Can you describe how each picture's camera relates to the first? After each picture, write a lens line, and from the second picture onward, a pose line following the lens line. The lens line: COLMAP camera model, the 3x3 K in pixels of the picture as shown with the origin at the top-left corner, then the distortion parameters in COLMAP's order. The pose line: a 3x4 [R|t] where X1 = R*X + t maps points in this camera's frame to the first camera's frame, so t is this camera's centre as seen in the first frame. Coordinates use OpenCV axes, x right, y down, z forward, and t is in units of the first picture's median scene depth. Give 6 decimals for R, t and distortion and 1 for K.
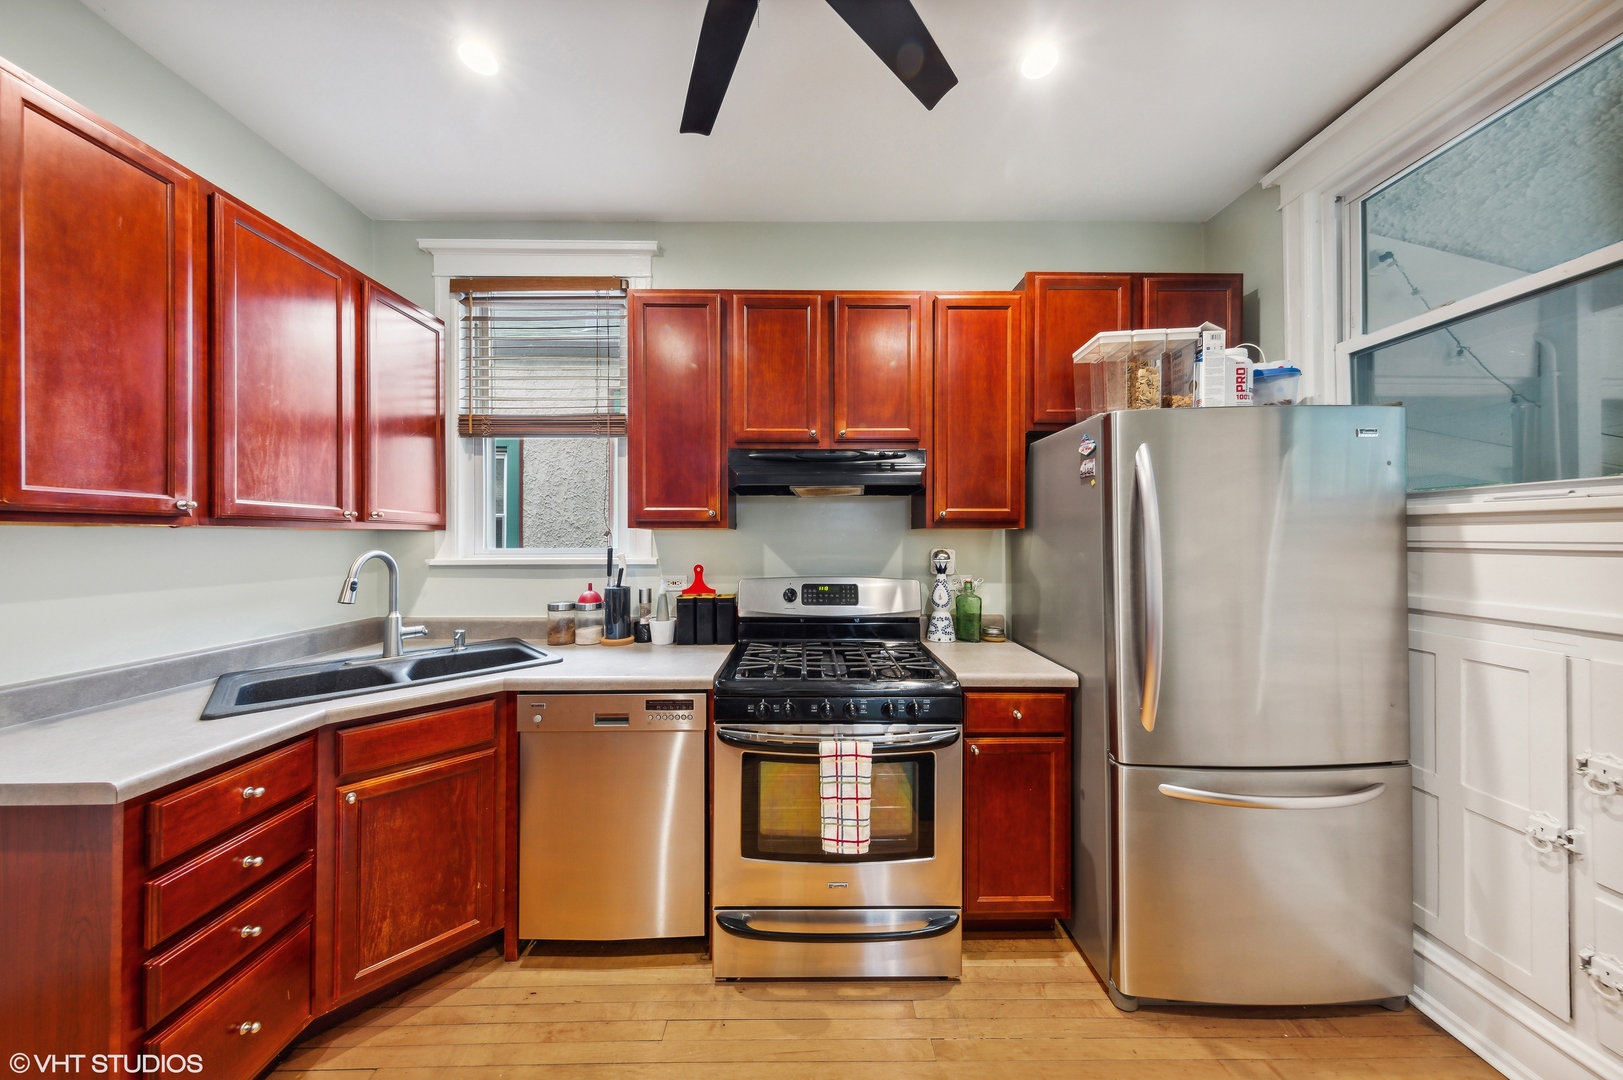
lens RADIAL K [[510.1, 0, 811.6], [0, 510.1, 540.5], [0, 0, 1]] dist [0.011729, -0.001001]
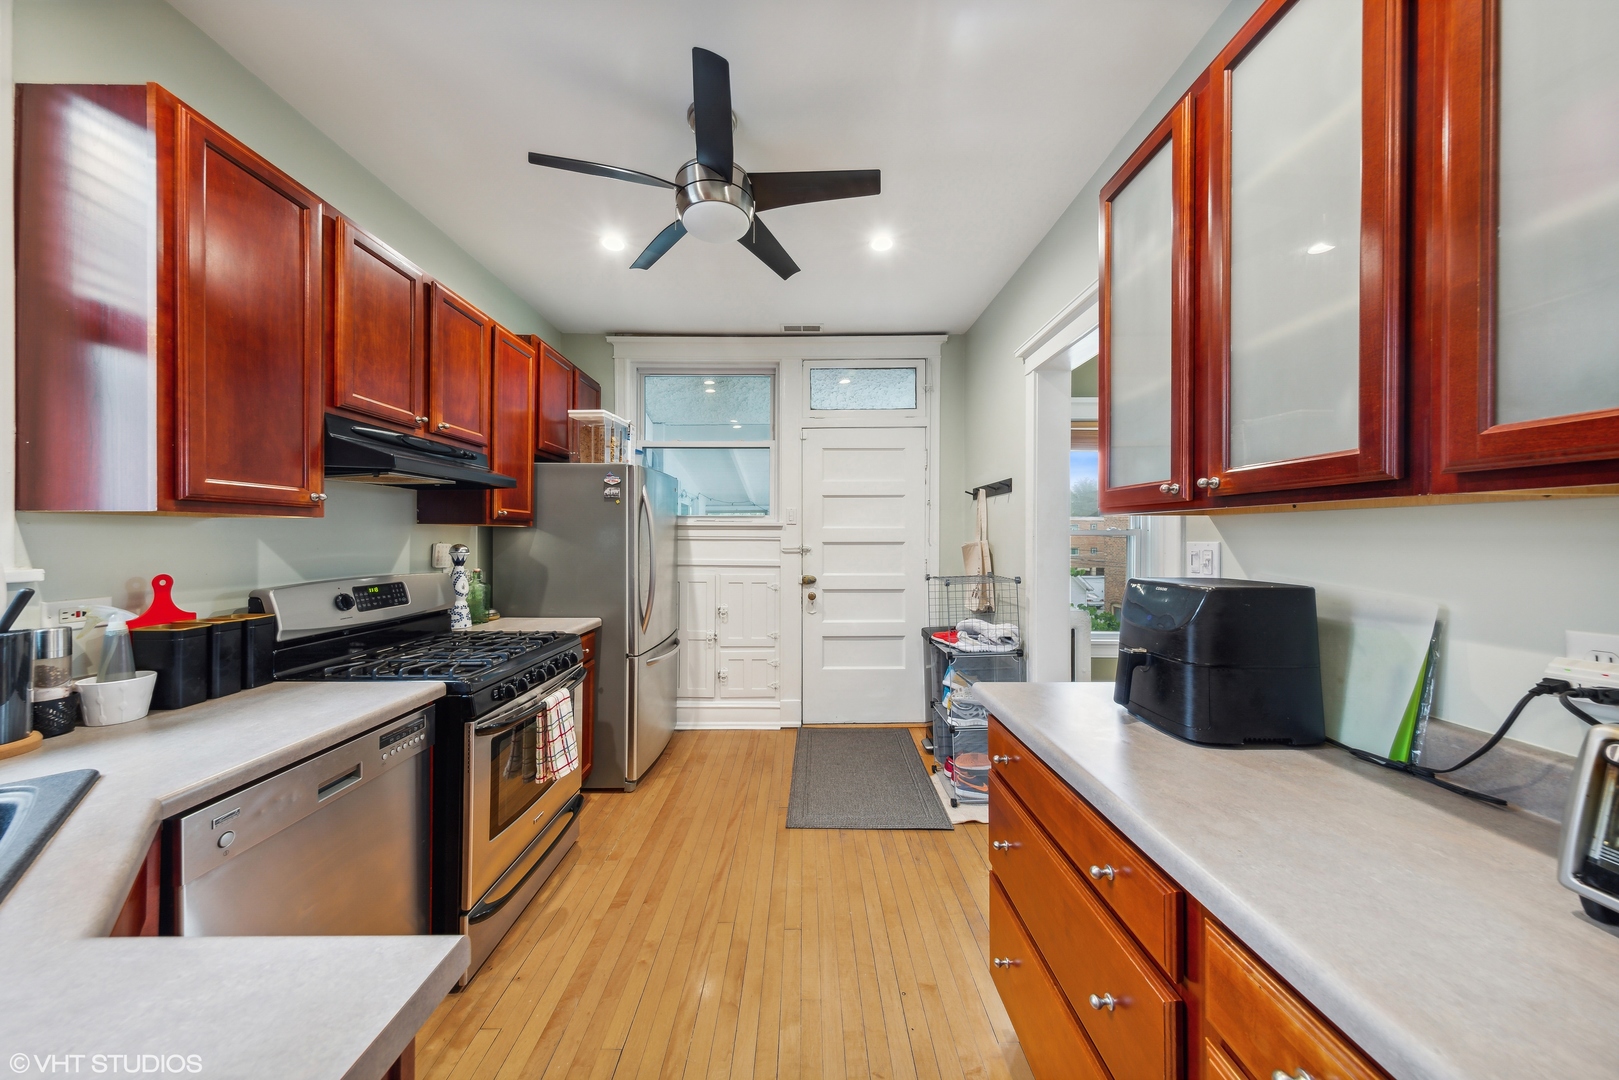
lens RADIAL K [[508.9, 0, 809.4], [0, 508.9, 534.3], [0, 0, 1]] dist [0.011729, -0.001001]
pose [[0.008436, 0.005815, 0.999948, -0.892733], [-0.001397, 0.999982, -0.005804, 0.003390], [-0.999963, -0.001348, 0.008444, 0.266766]]
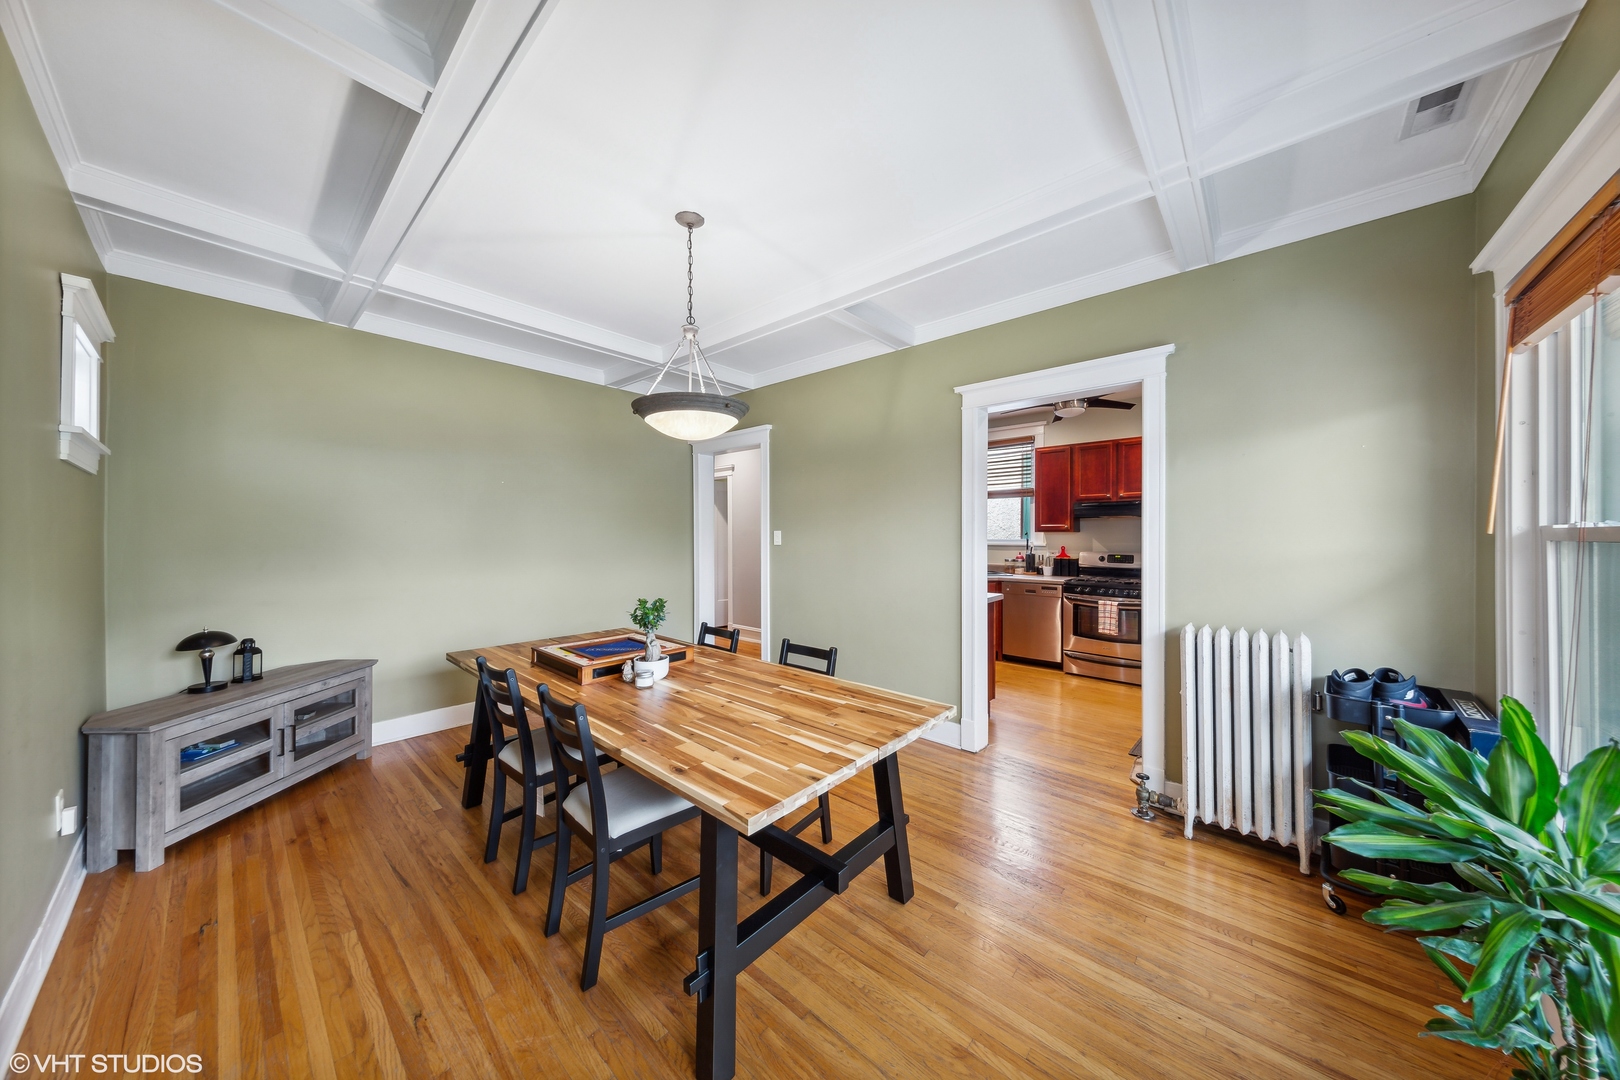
lens RADIAL K [[509.2, 0, 815.9], [0, 509.2, 536.1], [0, 0, 1]] dist [0.011729, -0.001001]
pose [[0.746717, 0.001298, -0.665141, 0.601527], [0.001828, 0.999990, 0.004004, -0.017121], [0.665140, -0.004206, 0.746707, -1.874825]]
